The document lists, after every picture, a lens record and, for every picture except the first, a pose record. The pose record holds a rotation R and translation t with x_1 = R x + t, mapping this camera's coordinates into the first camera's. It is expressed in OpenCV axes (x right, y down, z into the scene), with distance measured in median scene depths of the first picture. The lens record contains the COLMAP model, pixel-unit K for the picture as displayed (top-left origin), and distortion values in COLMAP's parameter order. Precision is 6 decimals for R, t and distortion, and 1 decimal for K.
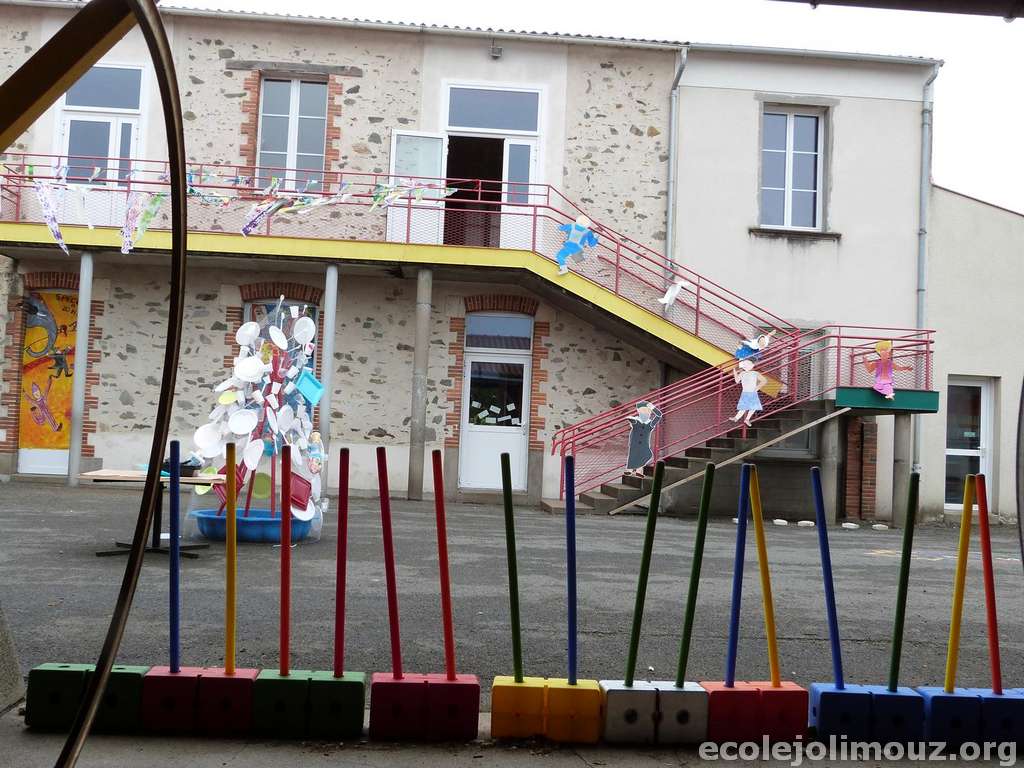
lens RADIAL K [[987.9, 0, 508.4], [0, 987.9, 384.0], [0, 0, 1]] dist [-0.016959, 0.000000]
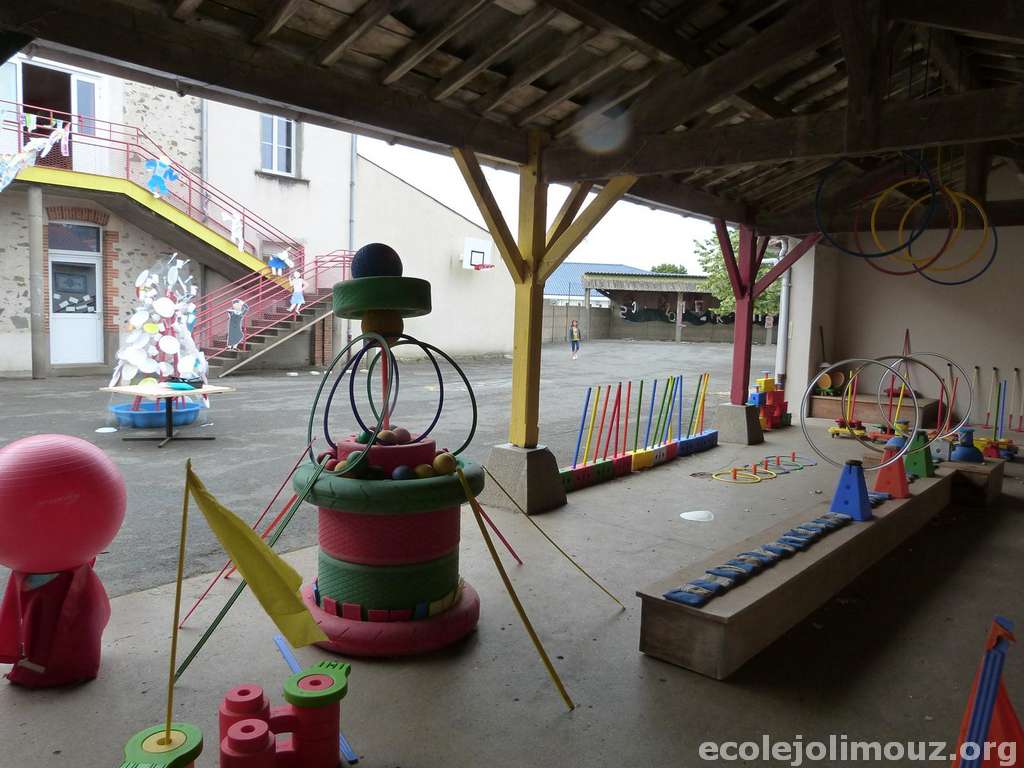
lens RADIAL K [[770.3, 0, 511.5], [0, 770.3, 380.2], [0, 0, 1]] dist [-0.028401, -0.006138]
pose [[0.670047, -0.091314, 0.736681, -0.363053], [-0.042454, 0.986067, 0.160840, -0.053145], [-0.741103, -0.139046, 0.656835, -0.055026]]
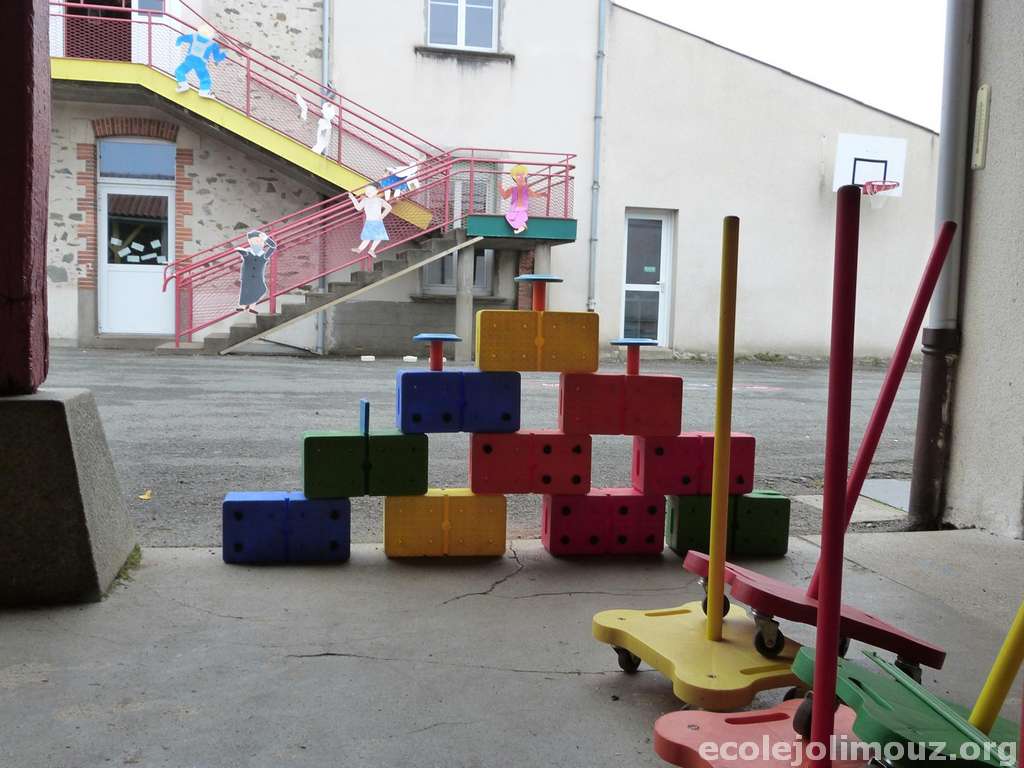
lens RADIAL K [[987.9, 0, 506.6], [0, 987.9, 381.0], [0, 0, 1]] dist [-0.016959, 0.000000]
pose [[0.989765, -0.027048, 0.140120, 0.194505], [0.007242, 0.990129, 0.139970, 0.023714], [-0.142523, -0.137523, 0.980191, 0.040991]]
